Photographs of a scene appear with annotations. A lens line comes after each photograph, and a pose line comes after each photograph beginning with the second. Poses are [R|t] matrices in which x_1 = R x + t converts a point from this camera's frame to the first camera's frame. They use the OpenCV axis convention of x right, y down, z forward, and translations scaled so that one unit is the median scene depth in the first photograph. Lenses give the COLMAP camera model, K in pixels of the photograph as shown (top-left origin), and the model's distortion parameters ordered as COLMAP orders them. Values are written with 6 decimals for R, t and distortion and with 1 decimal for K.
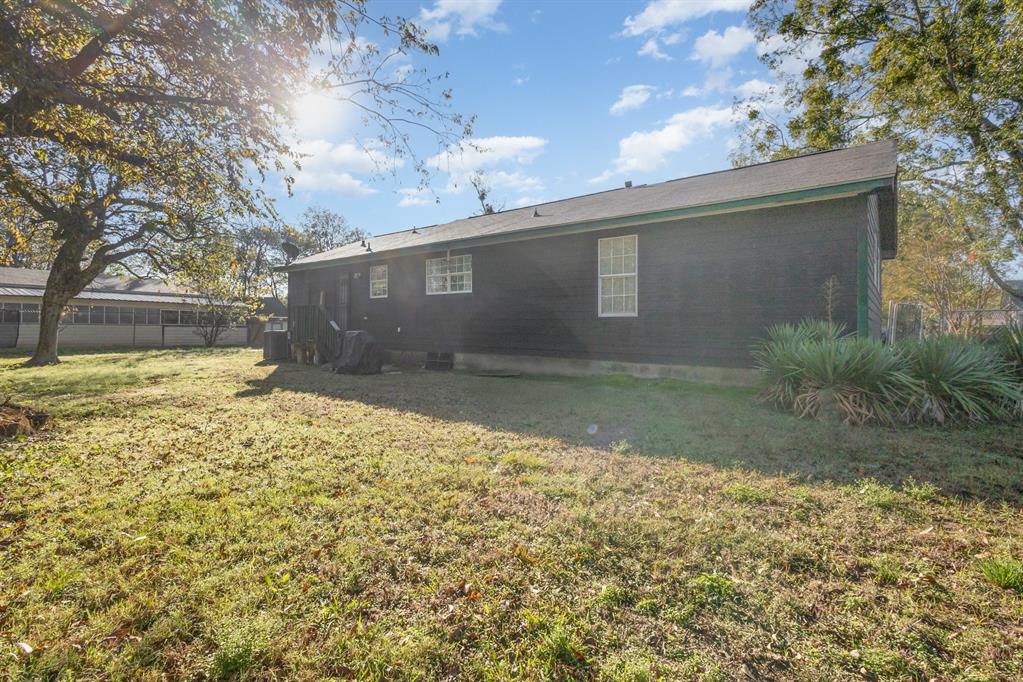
lens RADIAL K [[483.7, 0, 520.4], [0, 483.7, 335.1], [0, 0, 1]] dist [0.011788, -0.003890]
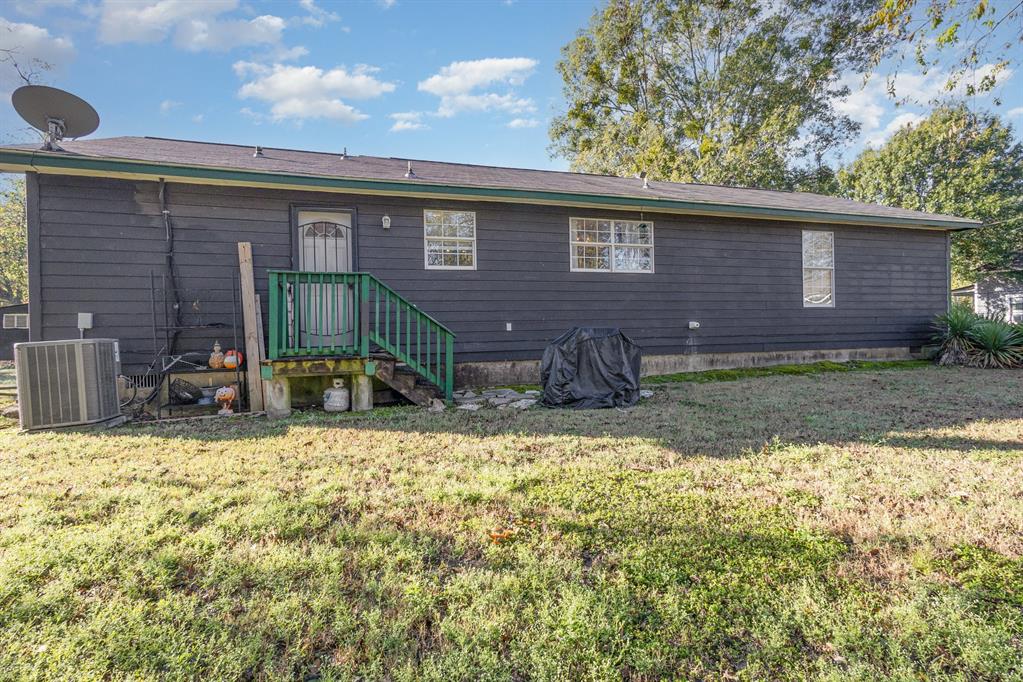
lens RADIAL K [[563.2, 0, 543.2], [0, 563.2, 336.5], [0, 0, 1]] dist [0.010547, 0.000384]
pose [[0.523889, -0.029585, 0.851273, -0.886637], [0.032994, 0.999351, 0.014426, -0.008801], [-0.851147, 0.020529, 0.524525, 0.663672]]
